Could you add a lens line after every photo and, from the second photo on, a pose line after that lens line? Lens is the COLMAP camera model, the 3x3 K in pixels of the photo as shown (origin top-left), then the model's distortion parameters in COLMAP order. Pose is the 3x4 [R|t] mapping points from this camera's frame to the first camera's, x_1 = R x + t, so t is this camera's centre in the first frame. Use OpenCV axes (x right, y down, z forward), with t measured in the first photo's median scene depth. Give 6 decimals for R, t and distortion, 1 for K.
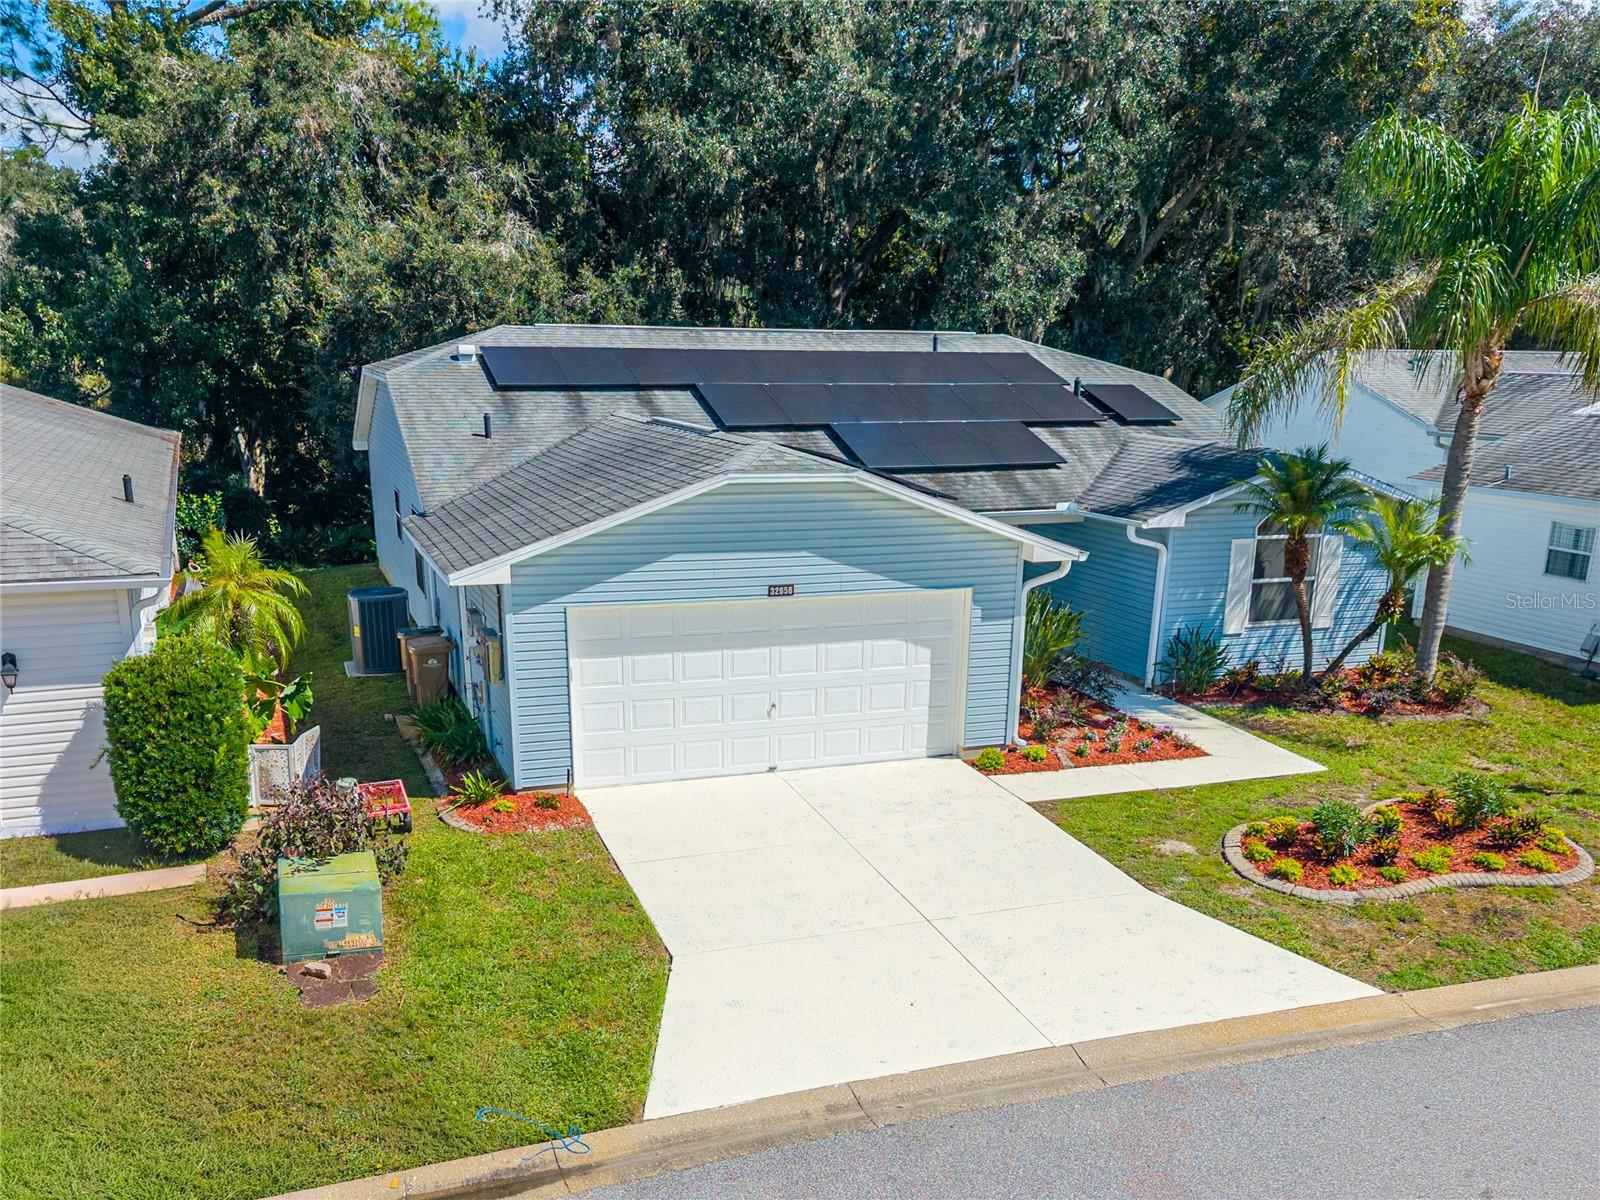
lens RADIAL K [[1401.2, 0, 800.6], [0, 1401.2, 803.3], [0, 0, 1]] dist [0.050481, -0.084866]
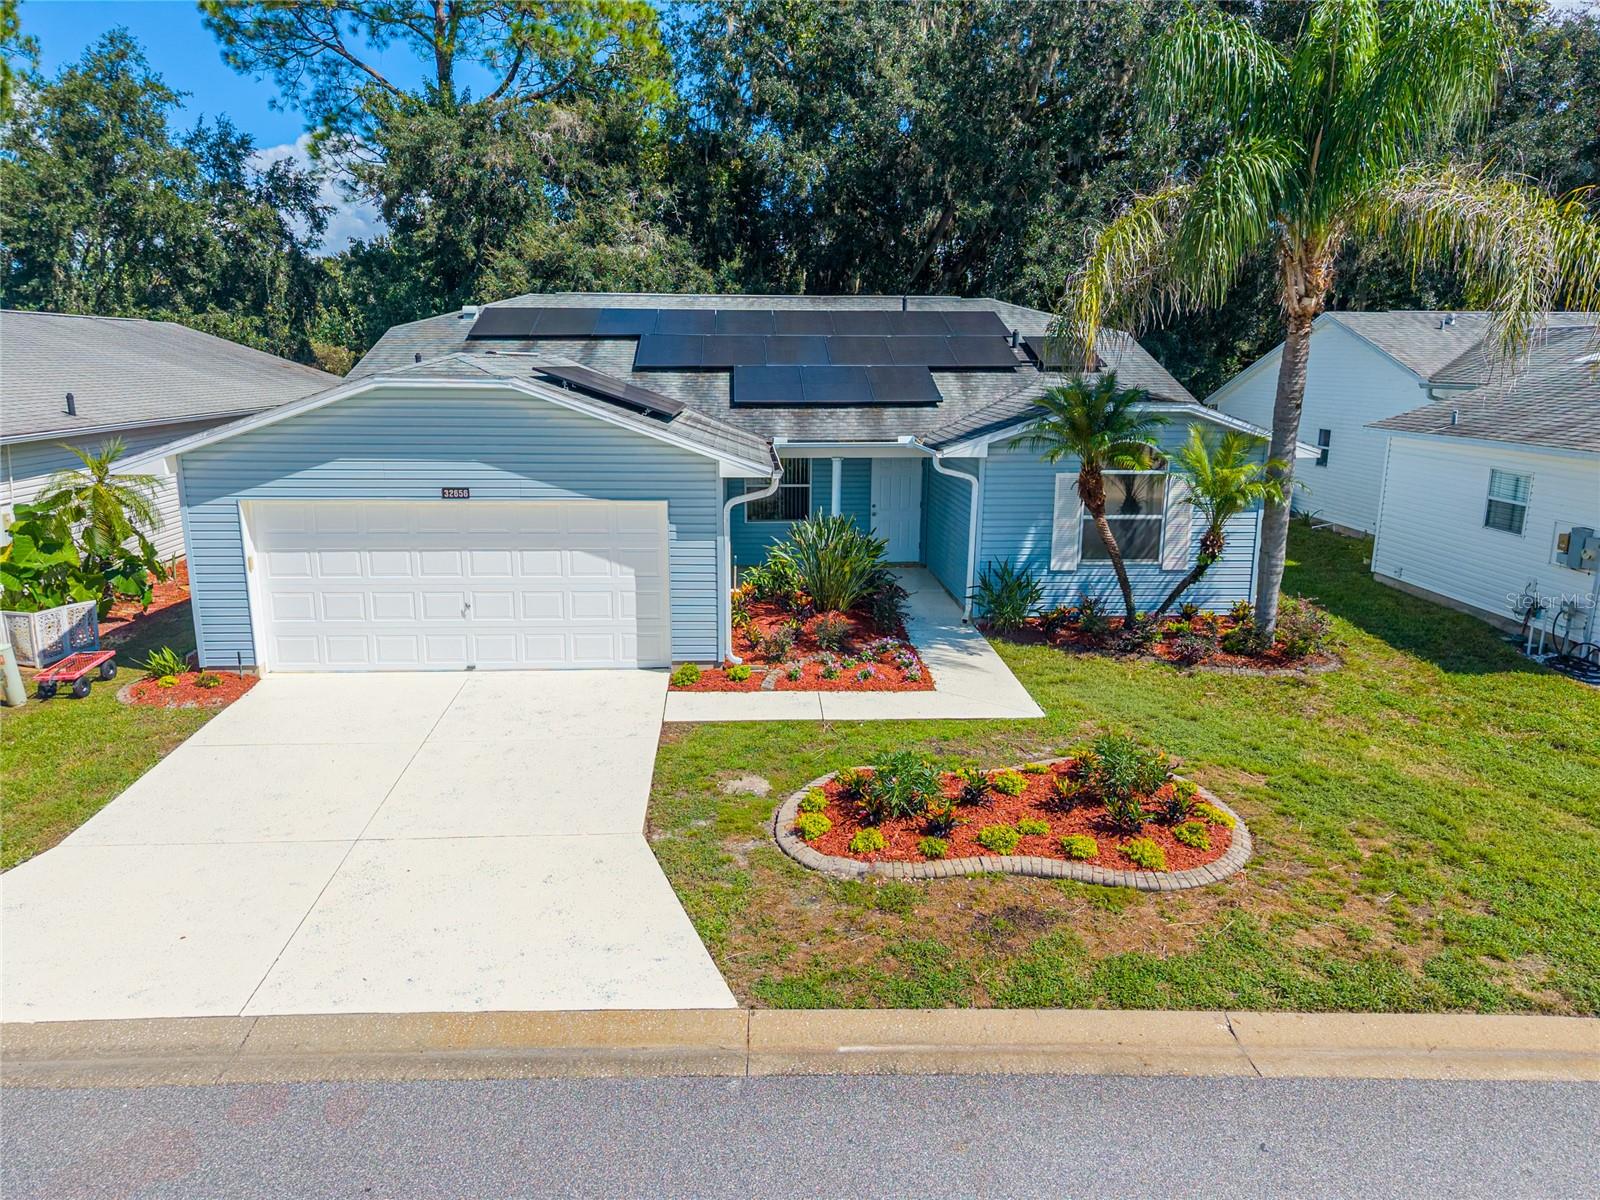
lens RADIAL K [[1073.5, 0, 800.0], [0, 1073.5, 600.0], [0, 0, 1]] dist [0.026755, -0.025568]
pose [[0.954572, 0.057681, -0.292345, 0.426278], [-0.085836, 0.992728, -0.084404, -0.027078], [0.285350, 0.105663, 0.952581, 0.302158]]
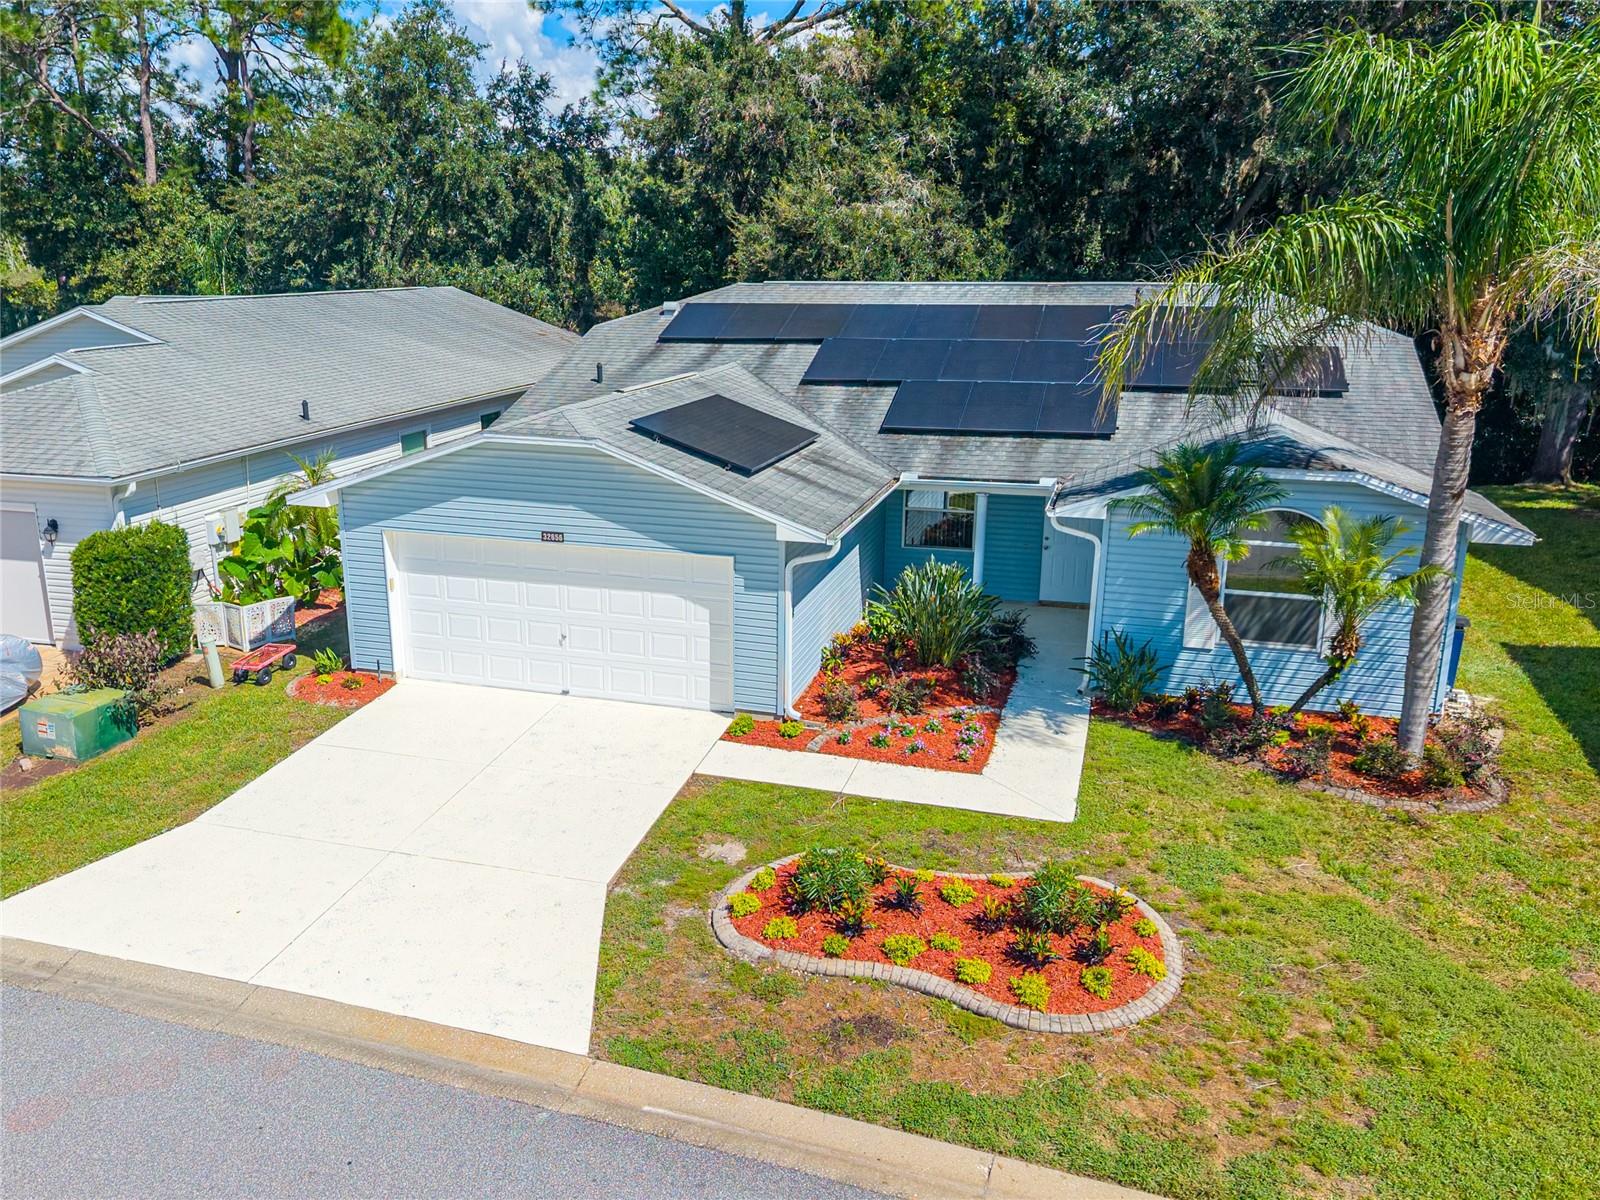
lens RADIAL K [[1267.9, 0, 739.6], [0, 1267.9, 603.8], [0, 0, 1]] dist [0.041598, -0.058392]
pose [[0.786807, 0.152701, -0.598012, 0.664760], [-0.181446, 0.983323, 0.012360, -0.128338], [0.589926, 0.098782, 0.801392, 0.257756]]
